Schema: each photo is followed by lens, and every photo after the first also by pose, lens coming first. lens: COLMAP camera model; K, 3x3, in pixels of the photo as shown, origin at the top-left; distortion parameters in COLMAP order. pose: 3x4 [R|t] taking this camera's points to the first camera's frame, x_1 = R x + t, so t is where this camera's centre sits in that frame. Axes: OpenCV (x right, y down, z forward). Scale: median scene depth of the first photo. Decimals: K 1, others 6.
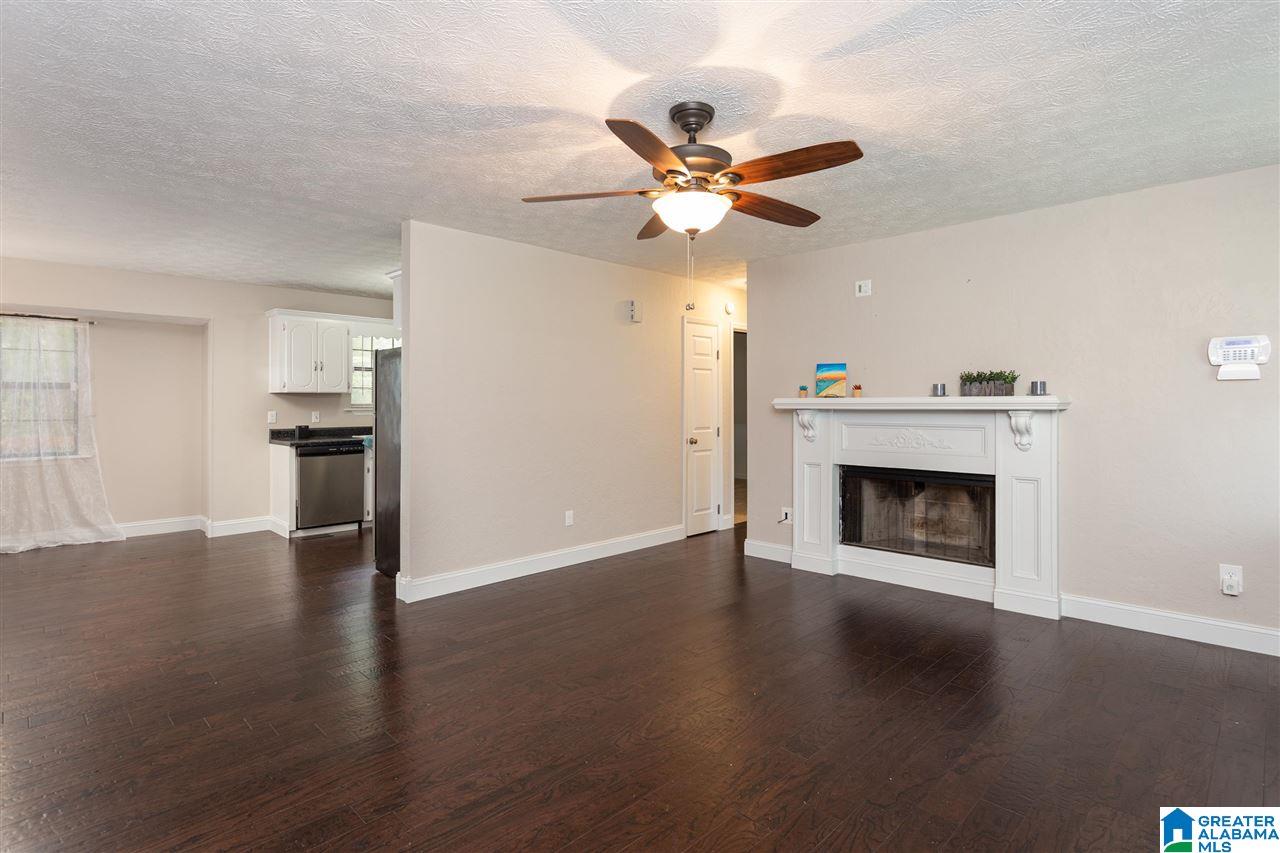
lens RADIAL K [[622.4, 0, 618.8], [0, 622.4, 429.0], [0, 0, 1]] dist [0.001716, 0.000697]
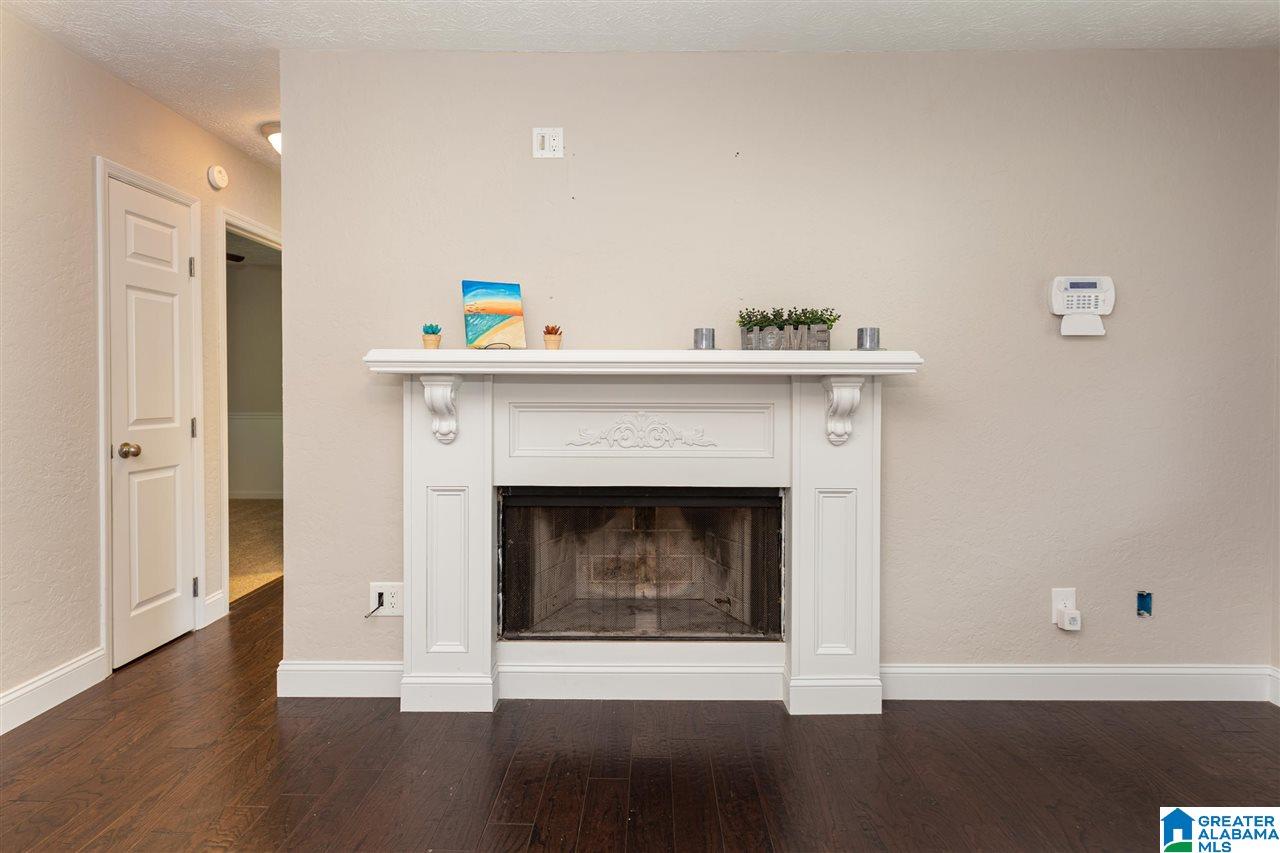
lens RADIAL K [[654.1, 0, 640.5], [0, 654.1, 407.0], [0, 0, 1]] dist [0.003648, 0.001484]
pose [[0.697486, -0.008831, 0.716544, 0.053226], [0.020312, 0.999766, -0.007450, -0.000360], [-0.716310, 0.019751, 0.697502, 0.553832]]
